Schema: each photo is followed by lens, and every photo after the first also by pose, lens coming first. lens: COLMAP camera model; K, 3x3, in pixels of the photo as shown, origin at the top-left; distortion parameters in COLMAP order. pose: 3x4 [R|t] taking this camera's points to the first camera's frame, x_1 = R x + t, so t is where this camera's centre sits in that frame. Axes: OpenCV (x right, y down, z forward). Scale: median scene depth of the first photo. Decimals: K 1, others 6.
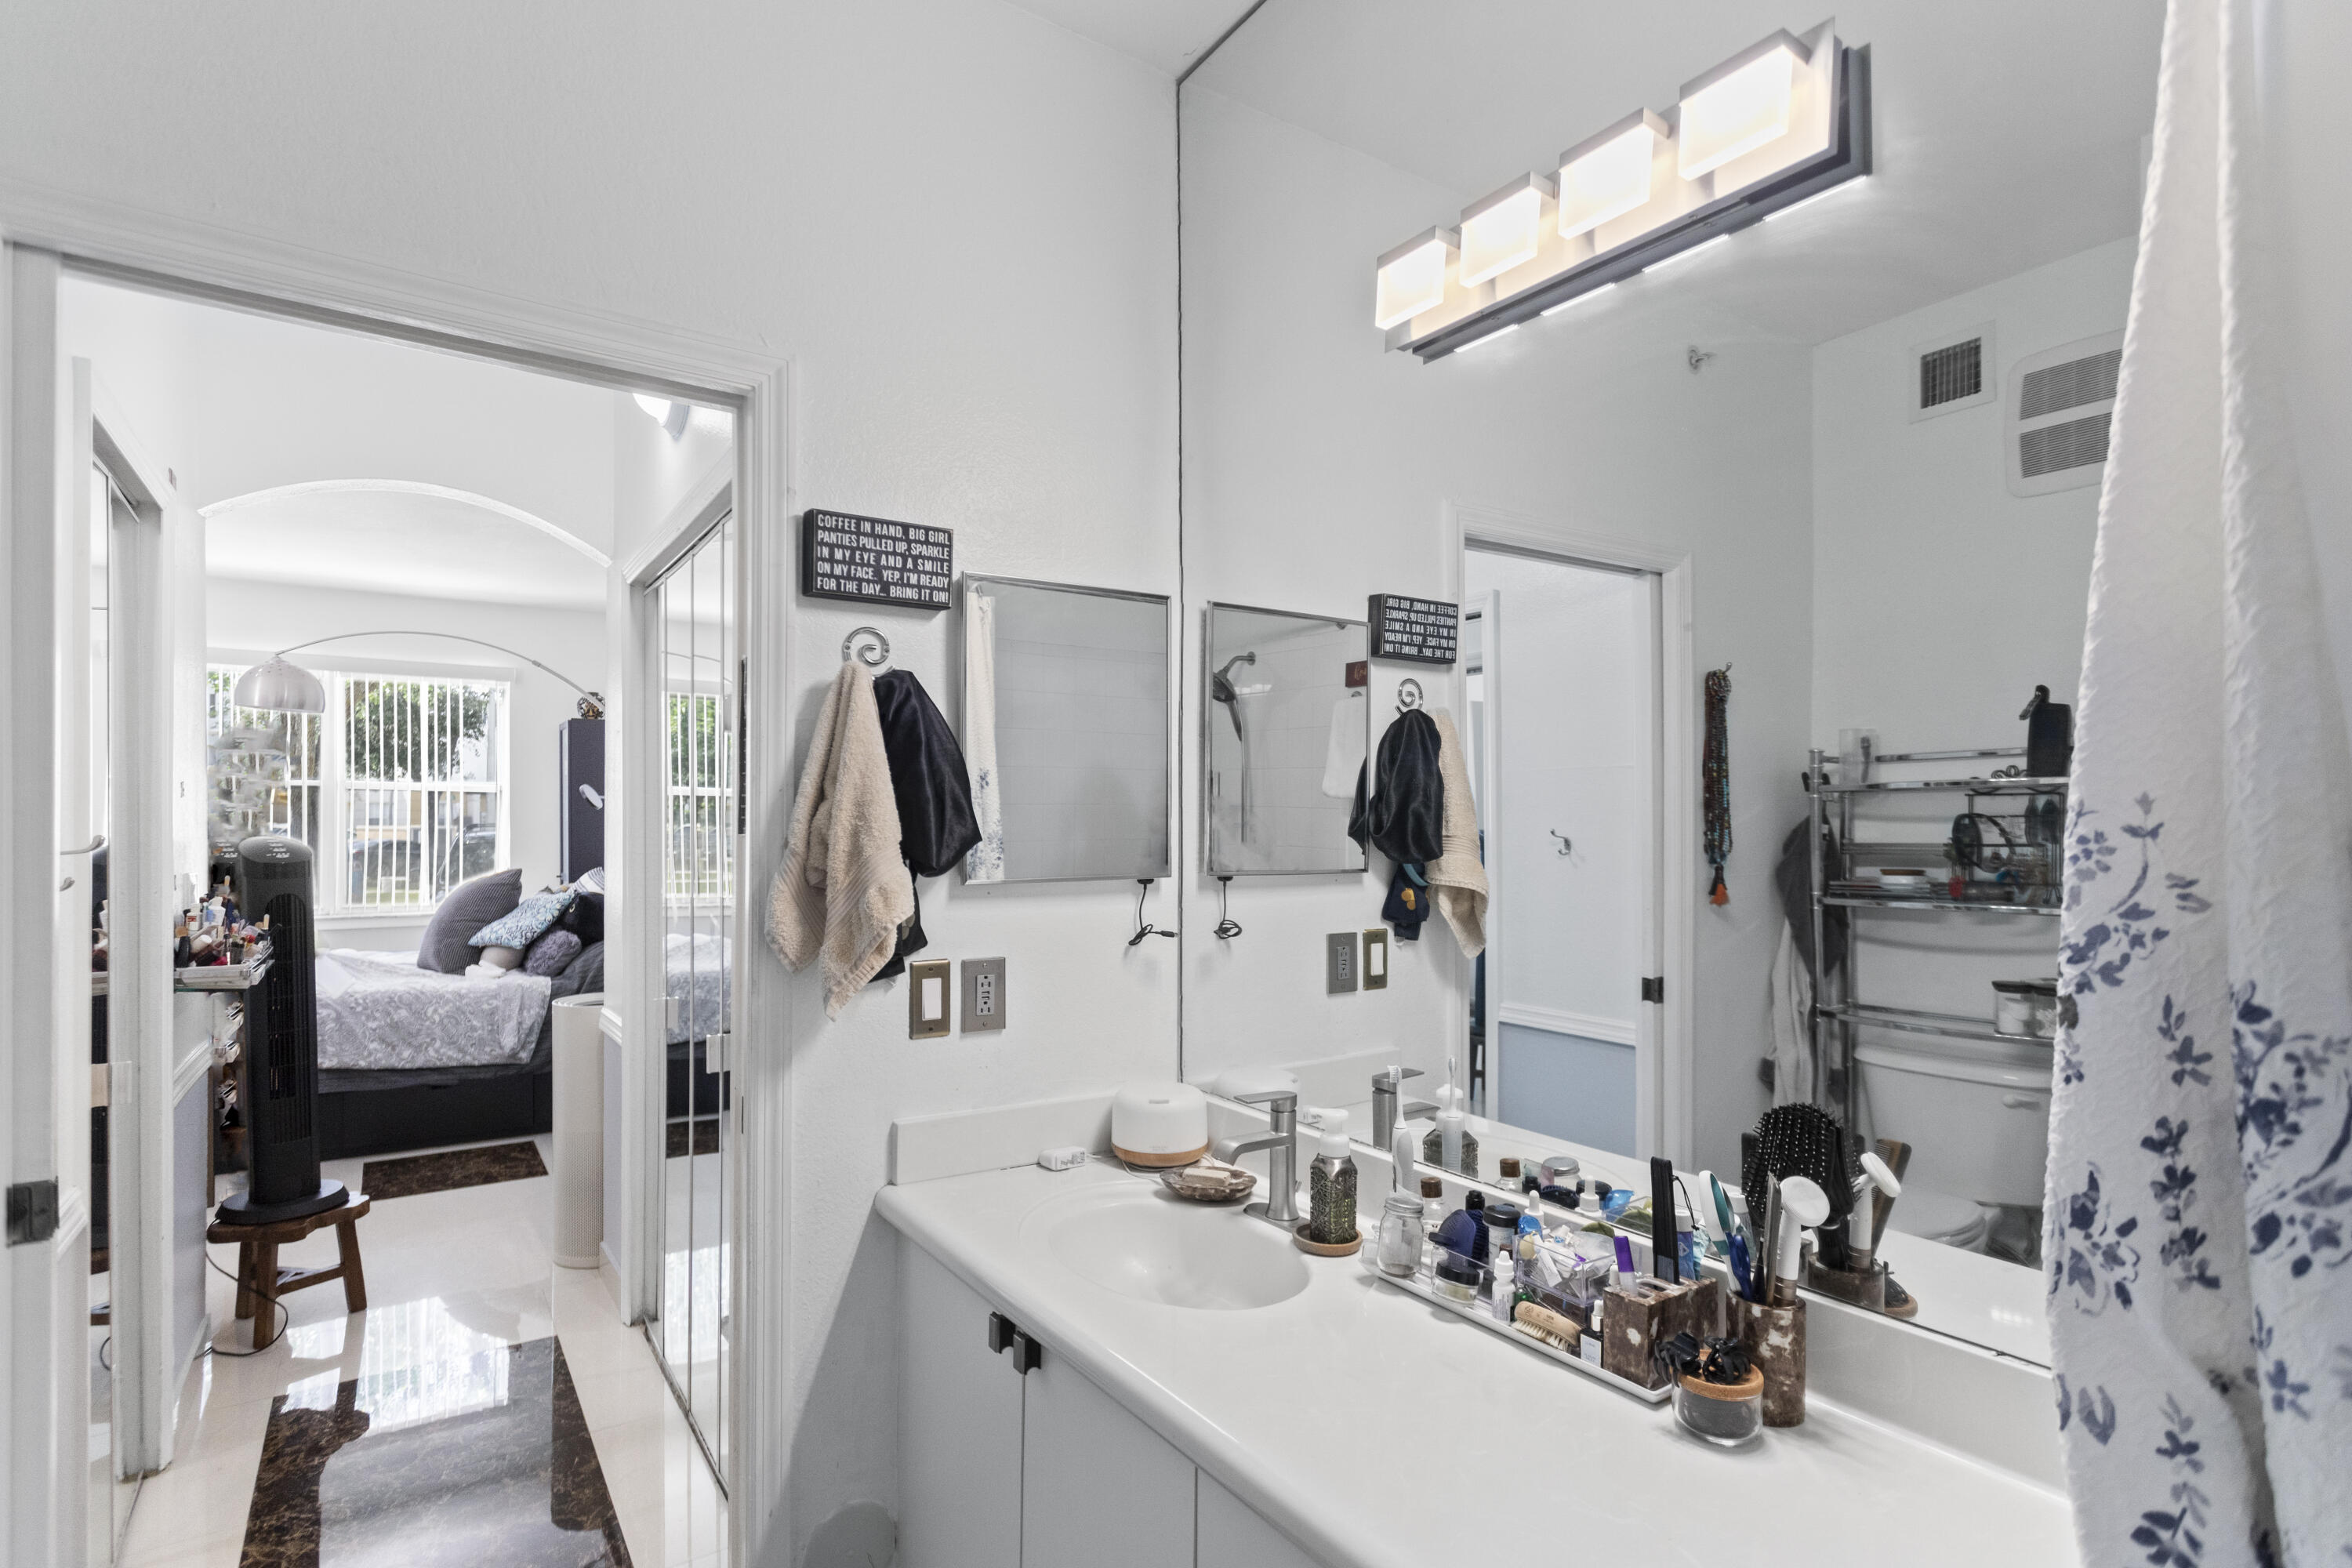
lens RADIAL K [[1127.1, 0, 1165.7], [0, 1127.1, 811.1], [0, 0, 1]] dist [-0.000009, 0.000295]
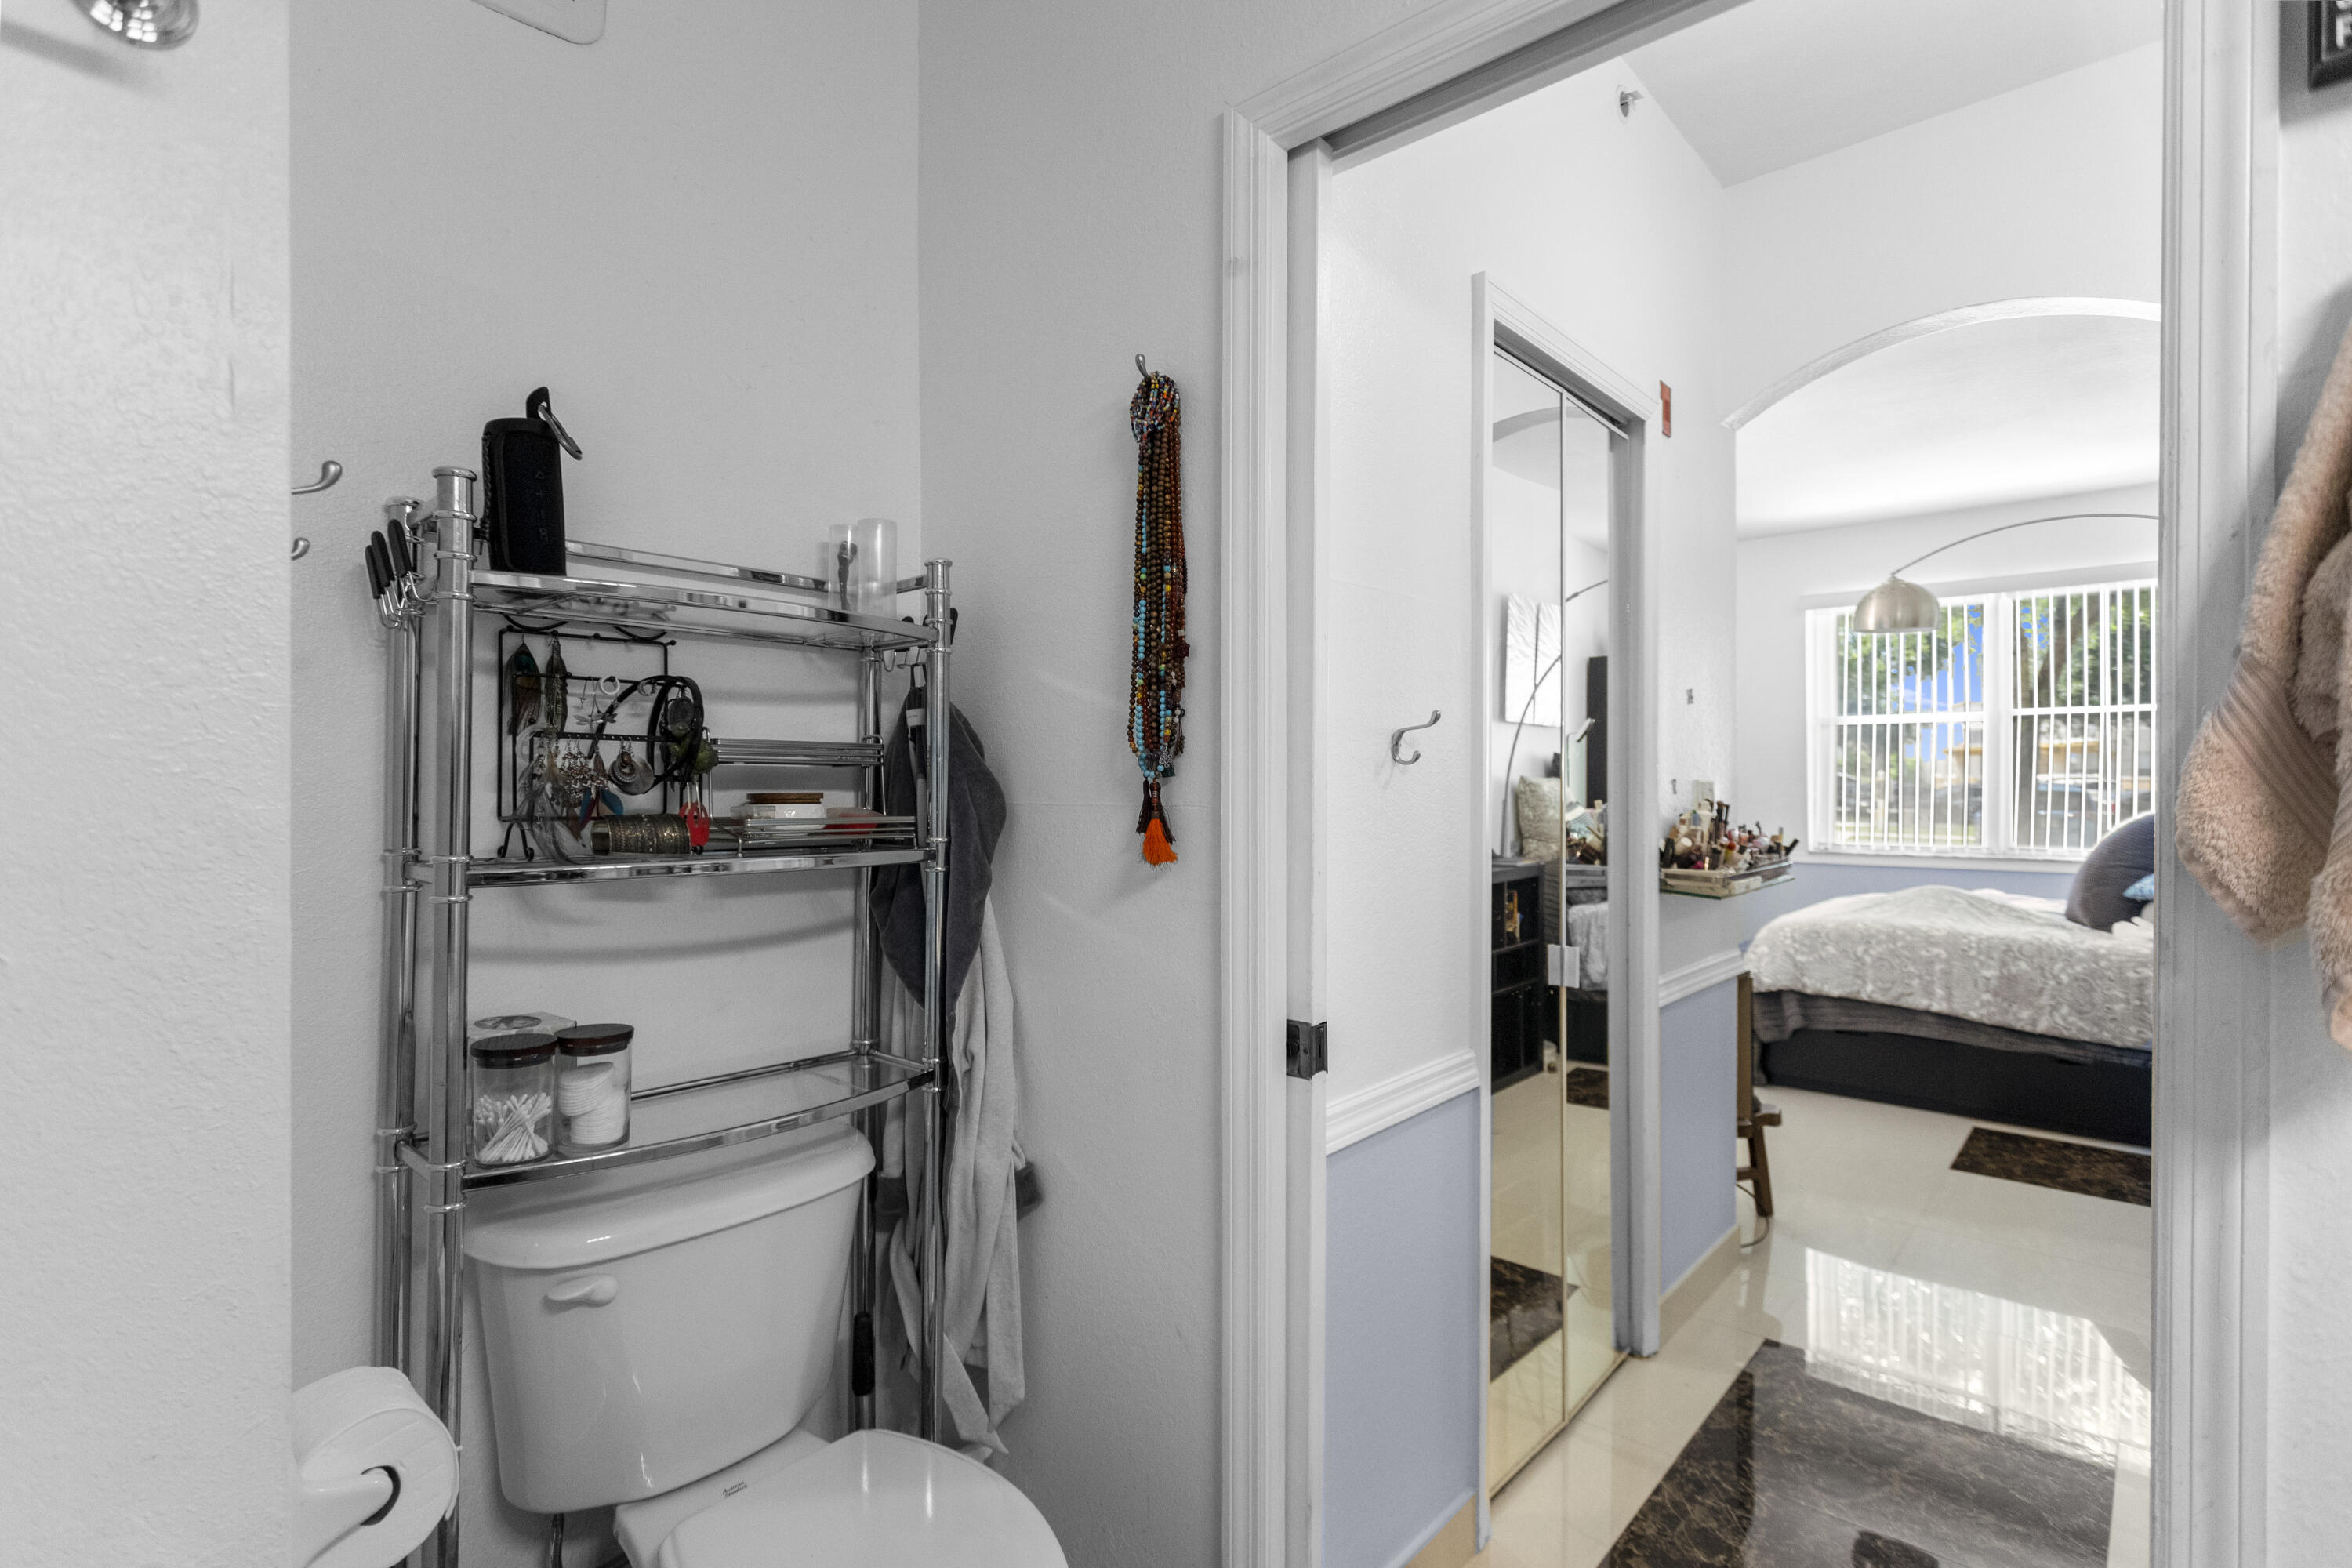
lens RADIAL K [[1132.6, 0, 1166.9], [0, 1132.6, 778.6], [0, 0, 1]] dist [-0.001191, 0.000197]
pose [[0.244632, -0.003680, -0.969609, -0.000592], [0.016825, 0.999858, 0.000451, 0.026028], [0.969470, -0.016424, 0.244660, 0.164839]]
